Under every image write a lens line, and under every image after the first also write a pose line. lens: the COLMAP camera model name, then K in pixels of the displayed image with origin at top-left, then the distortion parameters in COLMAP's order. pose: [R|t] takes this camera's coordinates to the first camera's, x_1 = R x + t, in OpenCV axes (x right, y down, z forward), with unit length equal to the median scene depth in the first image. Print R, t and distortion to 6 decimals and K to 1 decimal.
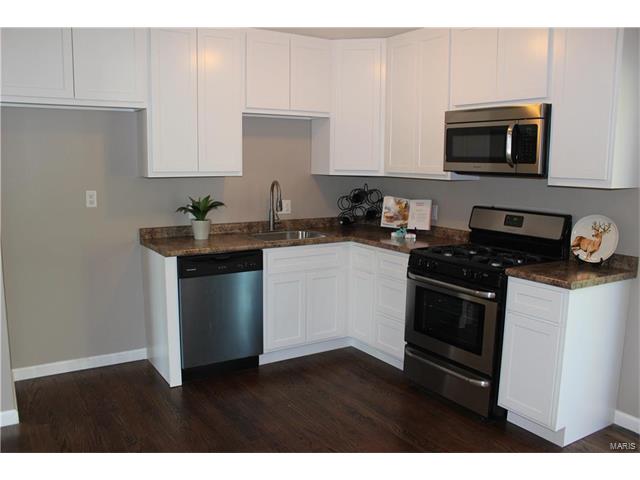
lens RADIAL K [[559.4, 0, 320.6], [0, 559.4, 242.8], [0, 0, 1]] dist [-0.083356, -0.004333]
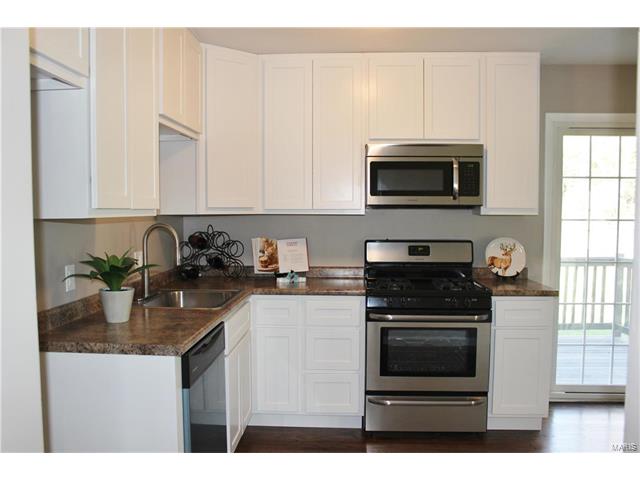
lens RADIAL K [[559.4, 0, 321.1], [0, 559.4, 236.8], [0, 0, 1]] dist [-0.083356, -0.004333]
pose [[0.574605, -0.050724, 0.816857, -0.655017], [0.125757, 0.991697, -0.026881, -0.062229], [-0.808712, 0.118171, 0.576213, 0.540669]]
